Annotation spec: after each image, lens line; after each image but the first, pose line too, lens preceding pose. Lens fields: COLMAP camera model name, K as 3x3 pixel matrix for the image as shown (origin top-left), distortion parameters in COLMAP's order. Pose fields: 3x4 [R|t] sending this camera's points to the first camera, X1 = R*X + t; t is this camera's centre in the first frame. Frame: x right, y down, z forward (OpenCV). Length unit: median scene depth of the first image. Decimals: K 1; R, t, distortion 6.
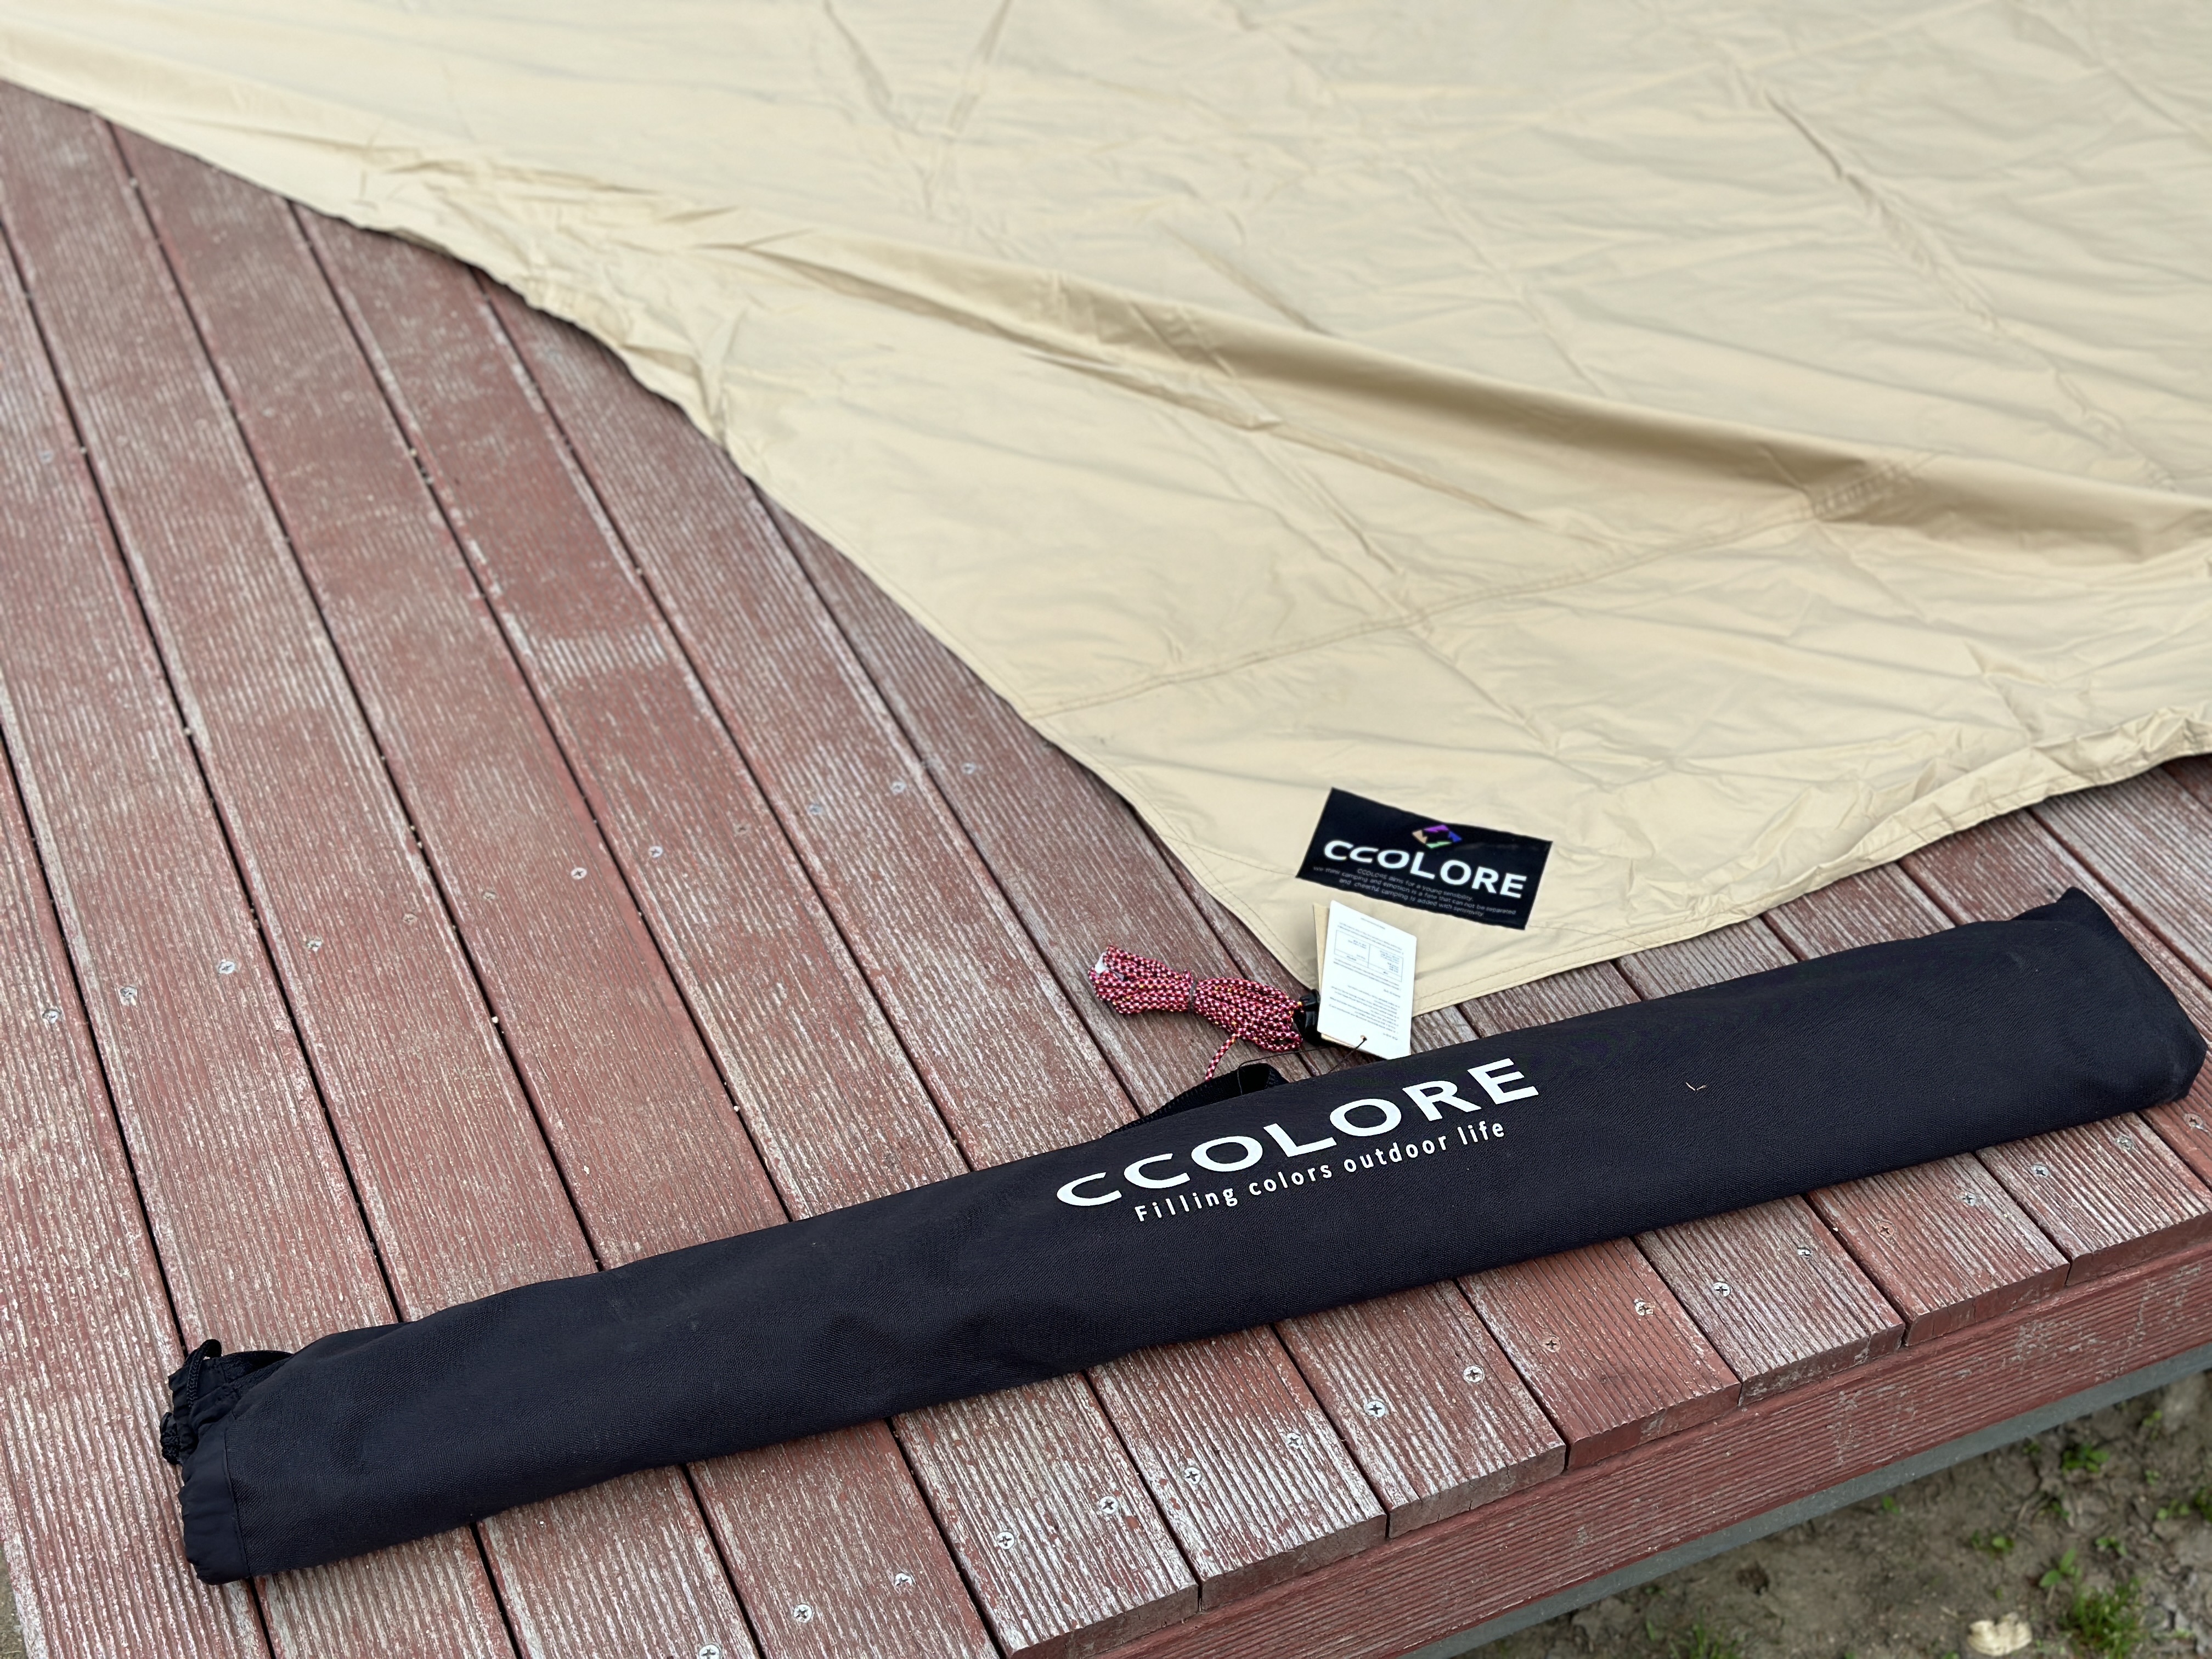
lens RADIAL K [[3087.2, 0, 1040.1], [0, 3087.2, 876.3], [0, 0, 1]] dist [0.160076, 0.000000]
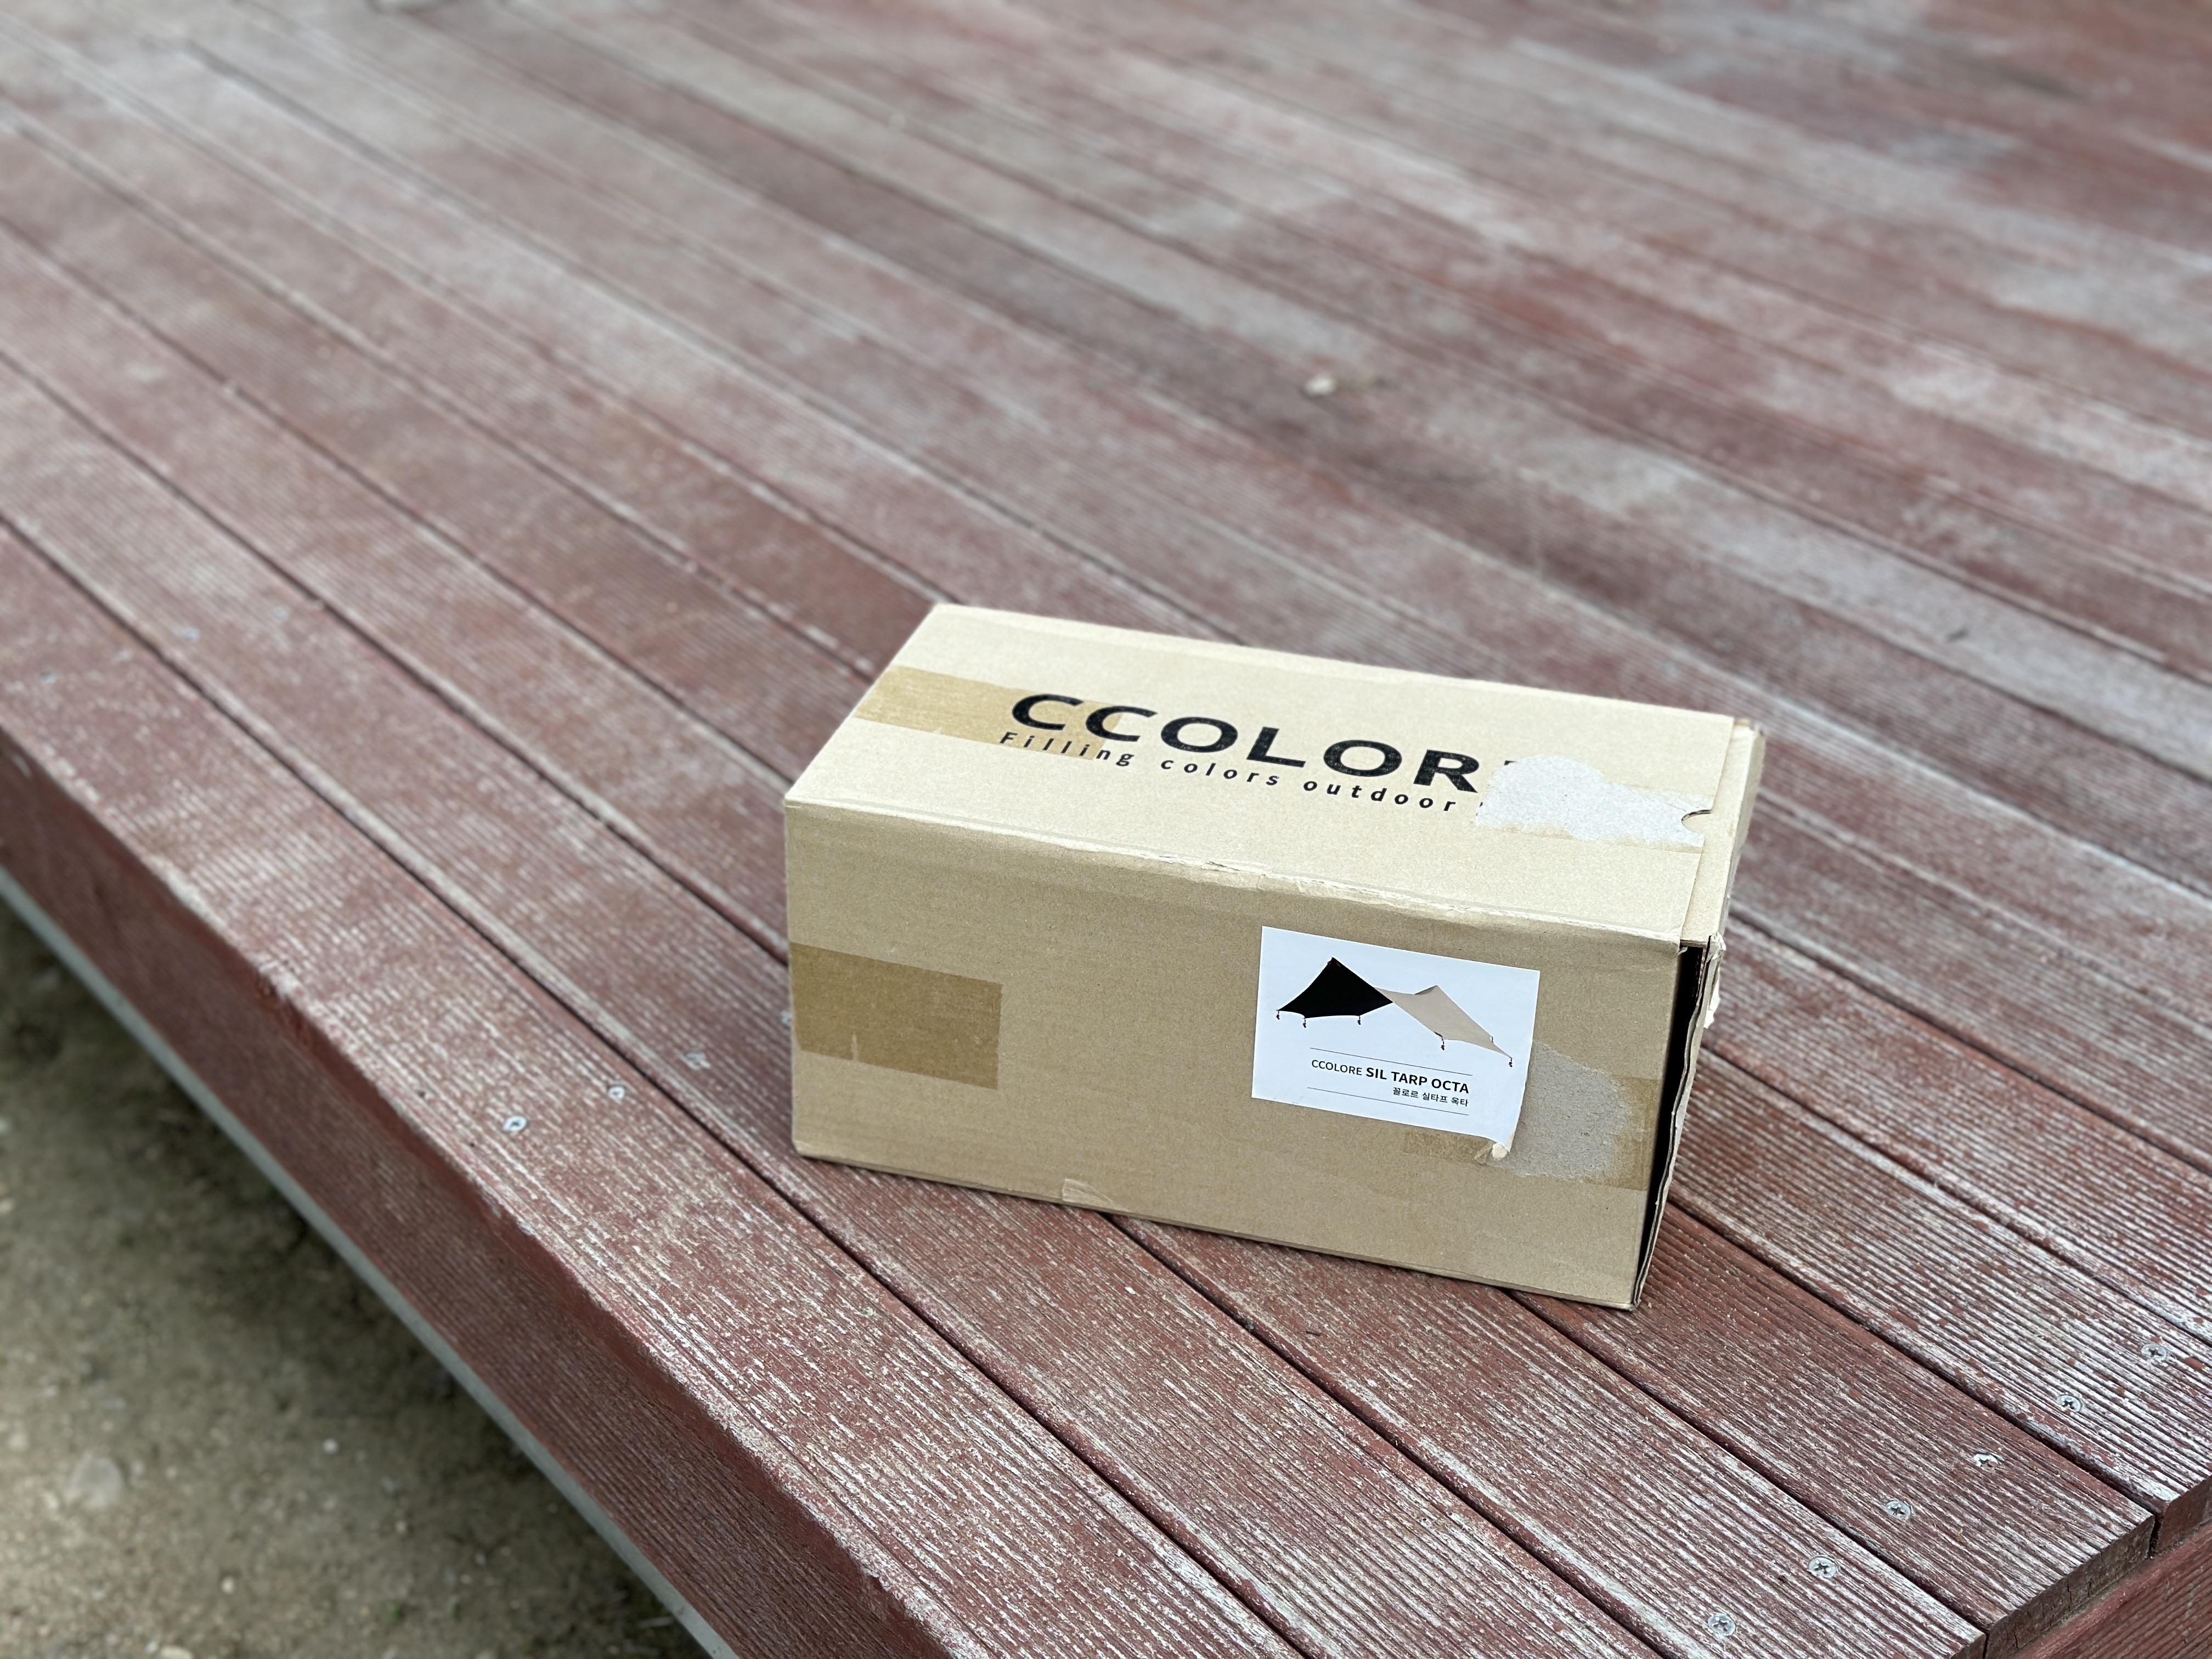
lens RADIAL K [[3087.2, 0, 1104.0], [0, 3087.2, 934.7], [0, 0, 1]] dist [0.160076, 0.000000]
pose [[0.968294, -0.144641, 0.203679, -0.325078], [0.178912, 0.970549, -0.161325, 0.145742], [-0.174346, 0.192651, 0.965655, 0.180166]]
